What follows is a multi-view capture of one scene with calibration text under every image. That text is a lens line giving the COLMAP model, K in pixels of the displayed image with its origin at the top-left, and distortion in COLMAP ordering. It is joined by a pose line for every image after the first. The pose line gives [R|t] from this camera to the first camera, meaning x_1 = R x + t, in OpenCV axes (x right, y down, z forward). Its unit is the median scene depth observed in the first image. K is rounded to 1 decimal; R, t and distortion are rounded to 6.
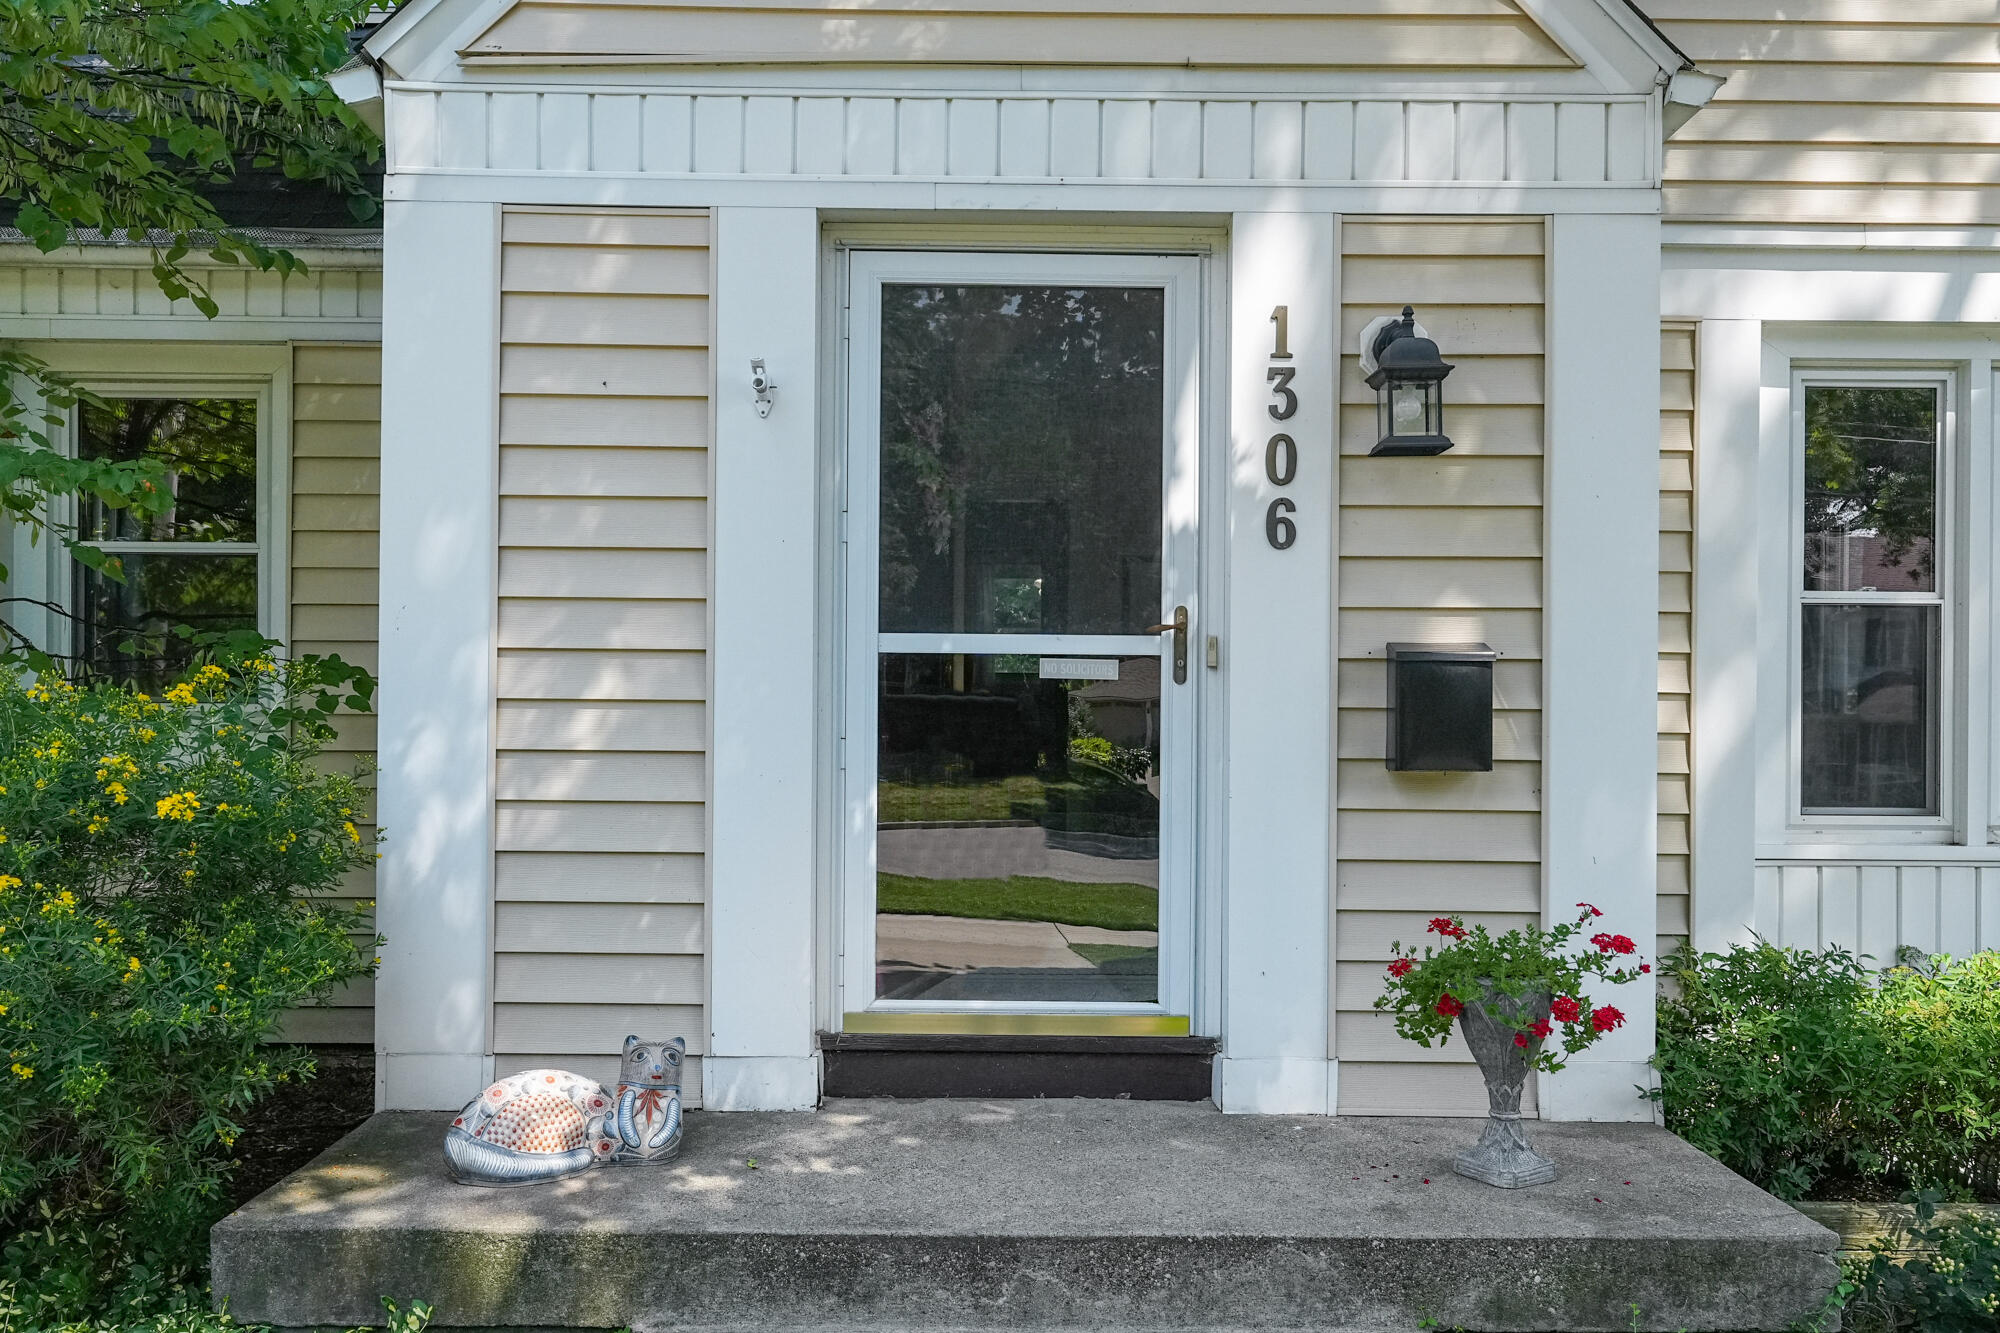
lens RADIAL K [[1753.9, 0, 984.8], [0, 1753.9, 660.7], [0, 0, 1]] dist [0.003984, -0.010157]
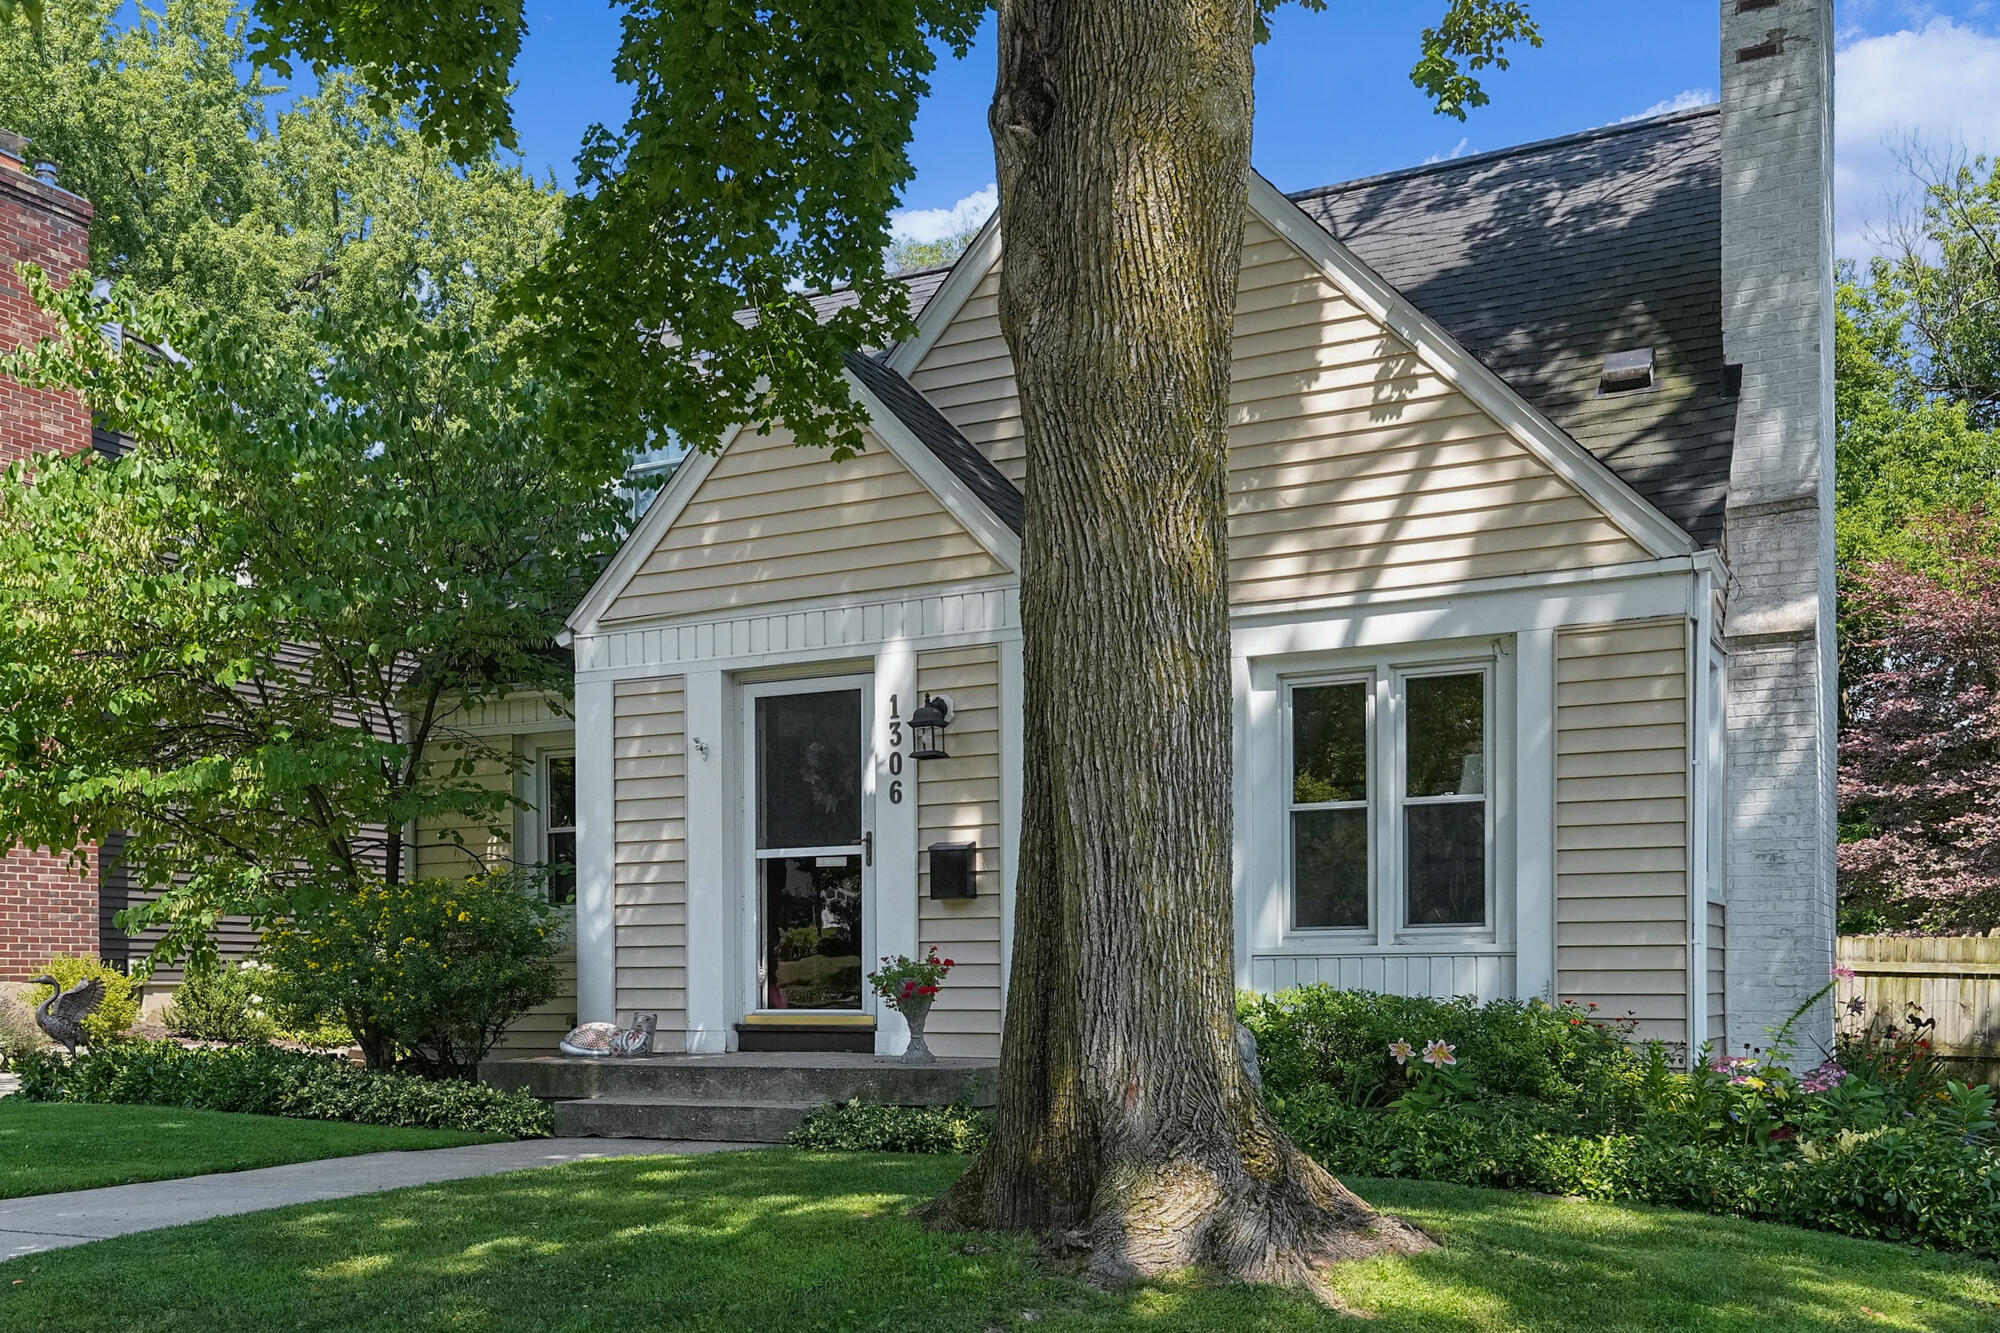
lens RADIAL K [[1933.0, 0, 920.3], [0, 1933.0, 920.3], [0, 0, 1]] dist [0.011312, 0.000000]
pose [[0.872465, -0.030180, -0.487745, 1.390269], [0.027953, 0.999539, -0.011846, 0.115094], [0.487877, -0.003299, 0.872906, -1.132420]]
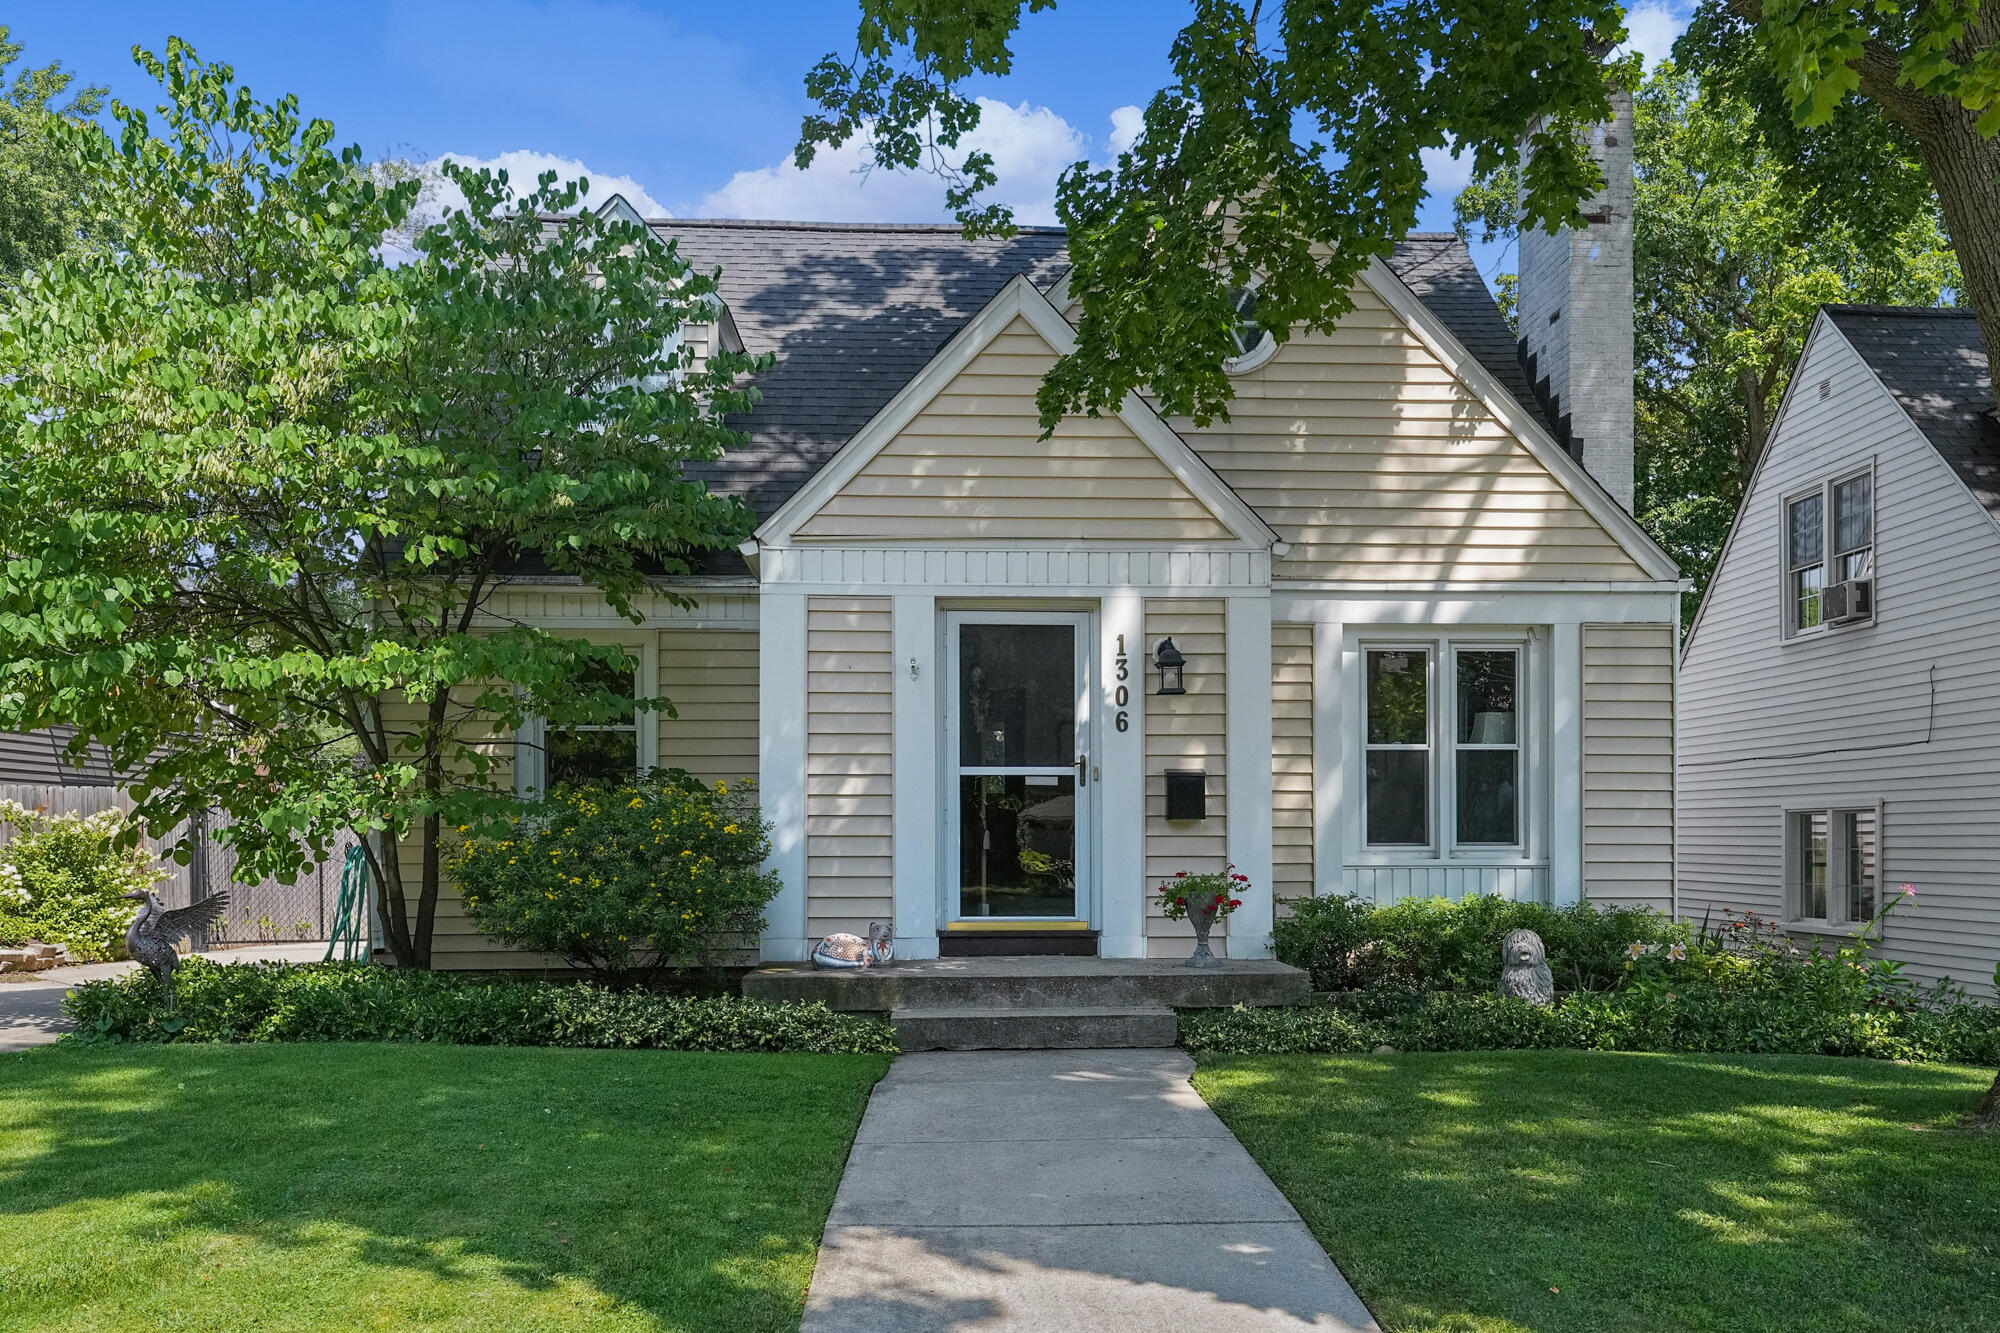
lens RADIAL K [[1649.6, 0, 1000.9], [0, 1649.6, 756.9], [0, 0, 1]] dist [0.007650, -0.003939]
pose [[0.998840, -0.008758, 0.047351, -0.114737], [0.009800, 0.999714, -0.021826, 0.021708], [-0.047147, 0.022265, 0.998640, -1.332335]]
